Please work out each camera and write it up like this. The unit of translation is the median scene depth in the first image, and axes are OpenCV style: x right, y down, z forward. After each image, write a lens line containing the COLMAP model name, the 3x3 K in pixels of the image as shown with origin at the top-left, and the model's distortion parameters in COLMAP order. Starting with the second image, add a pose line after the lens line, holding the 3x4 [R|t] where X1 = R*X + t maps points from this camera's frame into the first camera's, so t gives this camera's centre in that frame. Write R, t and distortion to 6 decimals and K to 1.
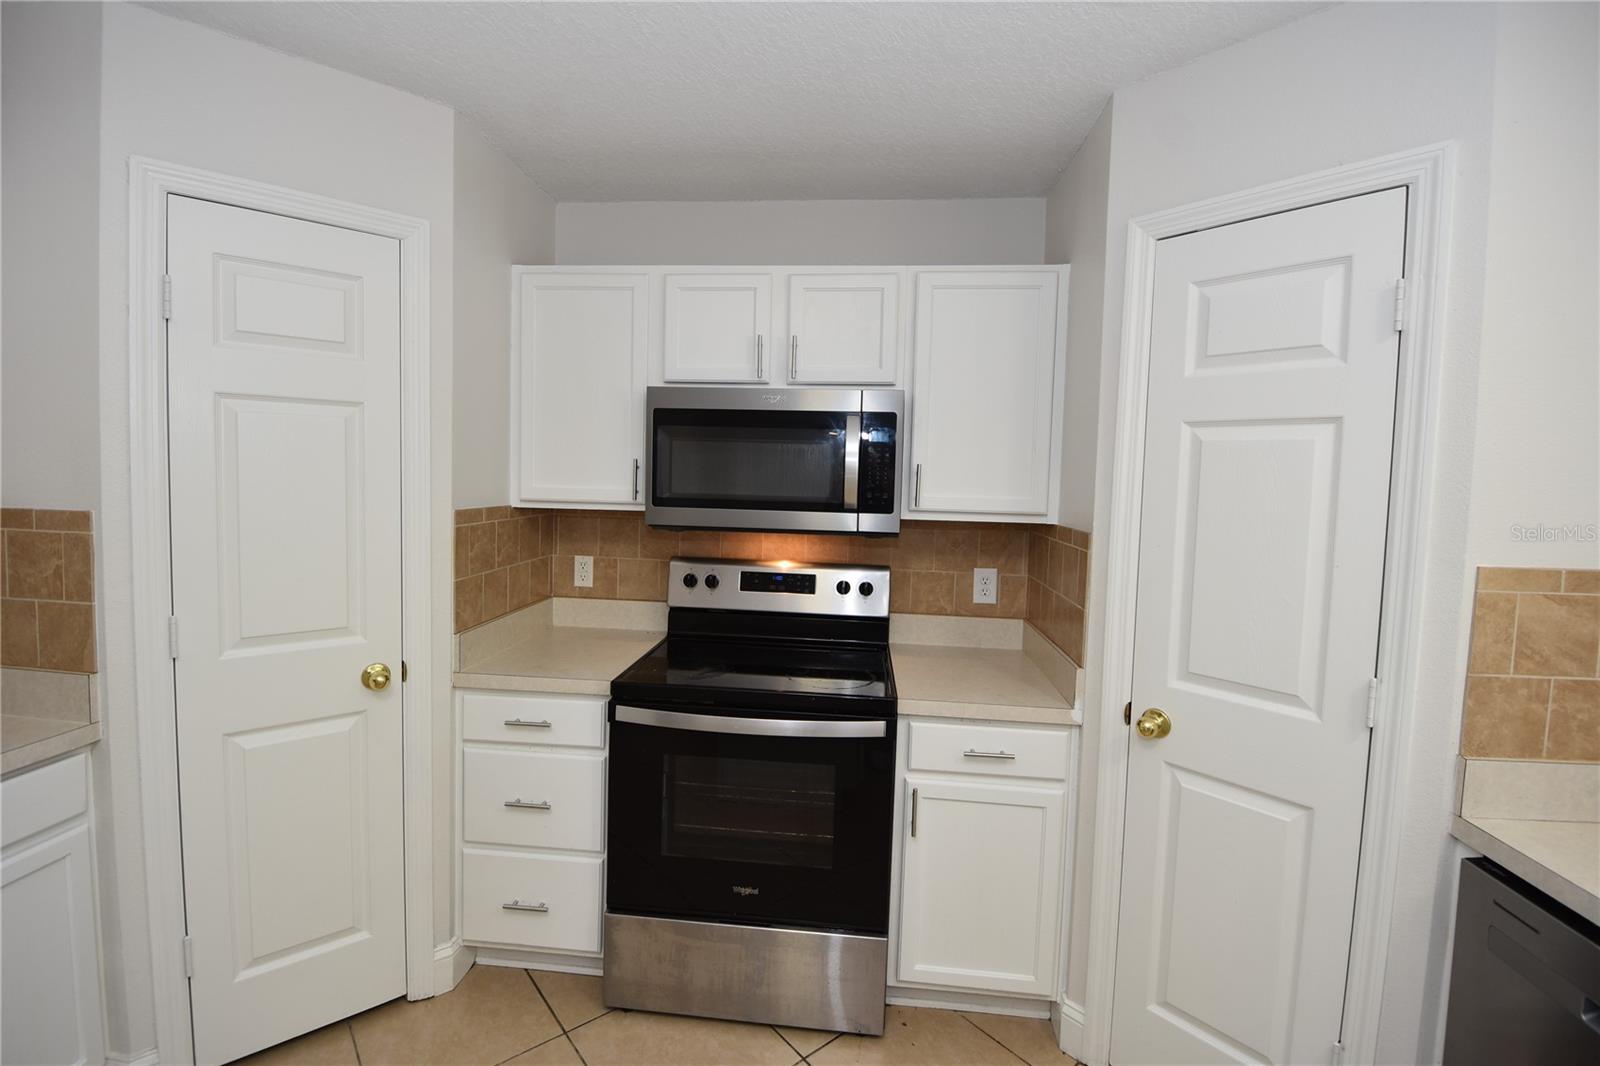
lens RADIAL K [[706.6, 0, 796.9], [0, 706.6, 515.2], [0, 0, 1]] dist [0.007953, -0.019528]
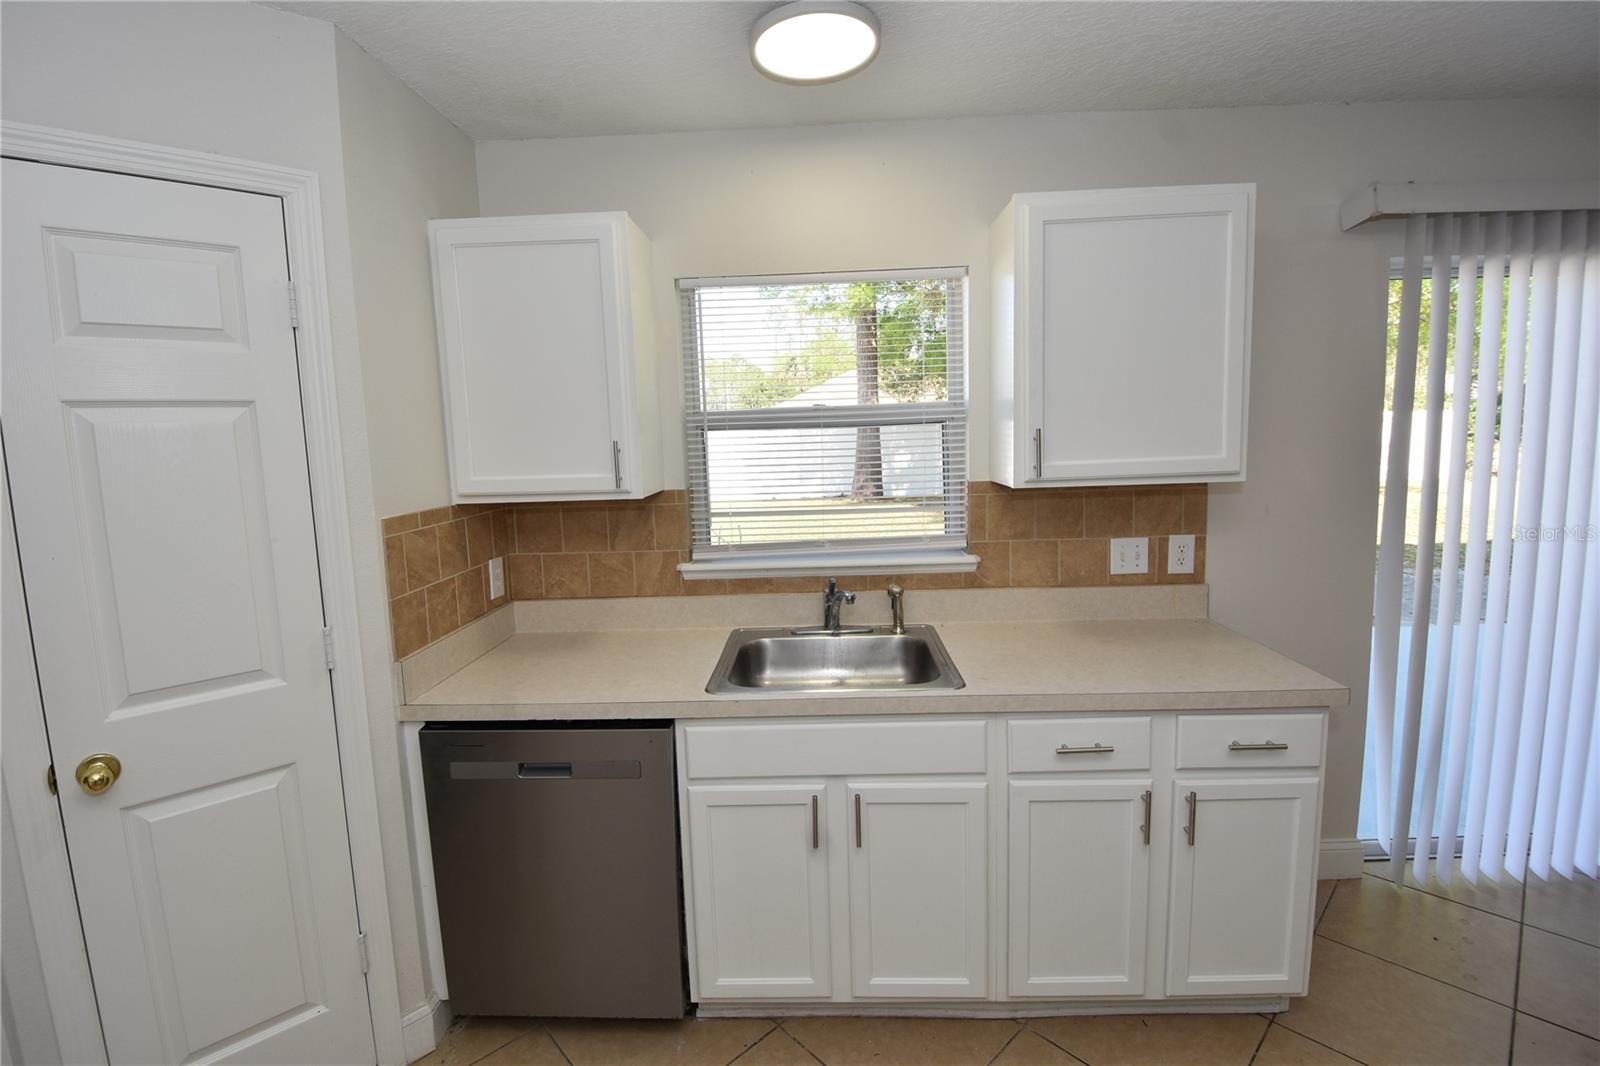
lens RADIAL K [[706.6, 0, 796.9], [0, 706.6, 515.2], [0, 0, 1]] dist [0.007953, -0.019528]
pose [[-0.050212, -0.138692, 0.989062, -0.282681], [0.087546, 0.985888, 0.142691, -0.040651], [-0.994894, 0.093753, -0.037361, 0.199326]]
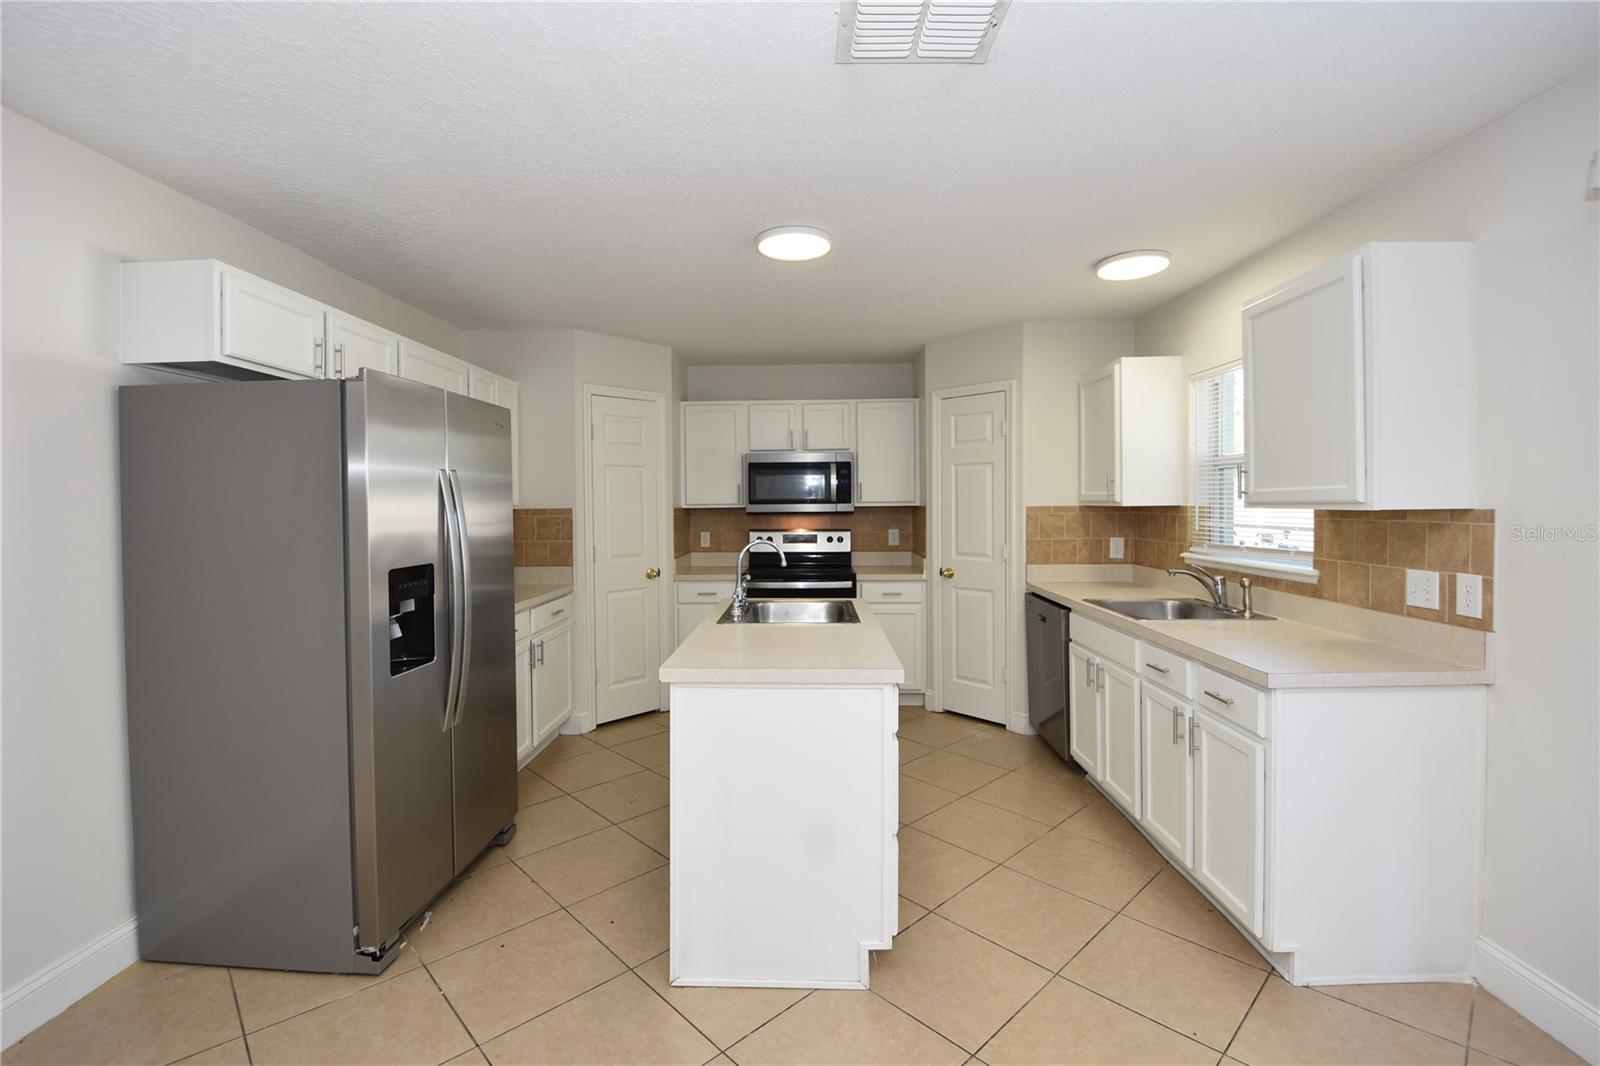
lens RADIAL K [[706.6, 0, 796.9], [0, 706.6, 515.2], [0, 0, 1]] dist [0.007953, -0.019528]
pose [[0.997028, -0.037088, 0.067529, -0.260763], [0.039515, 0.998607, -0.034960, 0.141149], [-0.066138, 0.037525, 0.997105, -1.703512]]
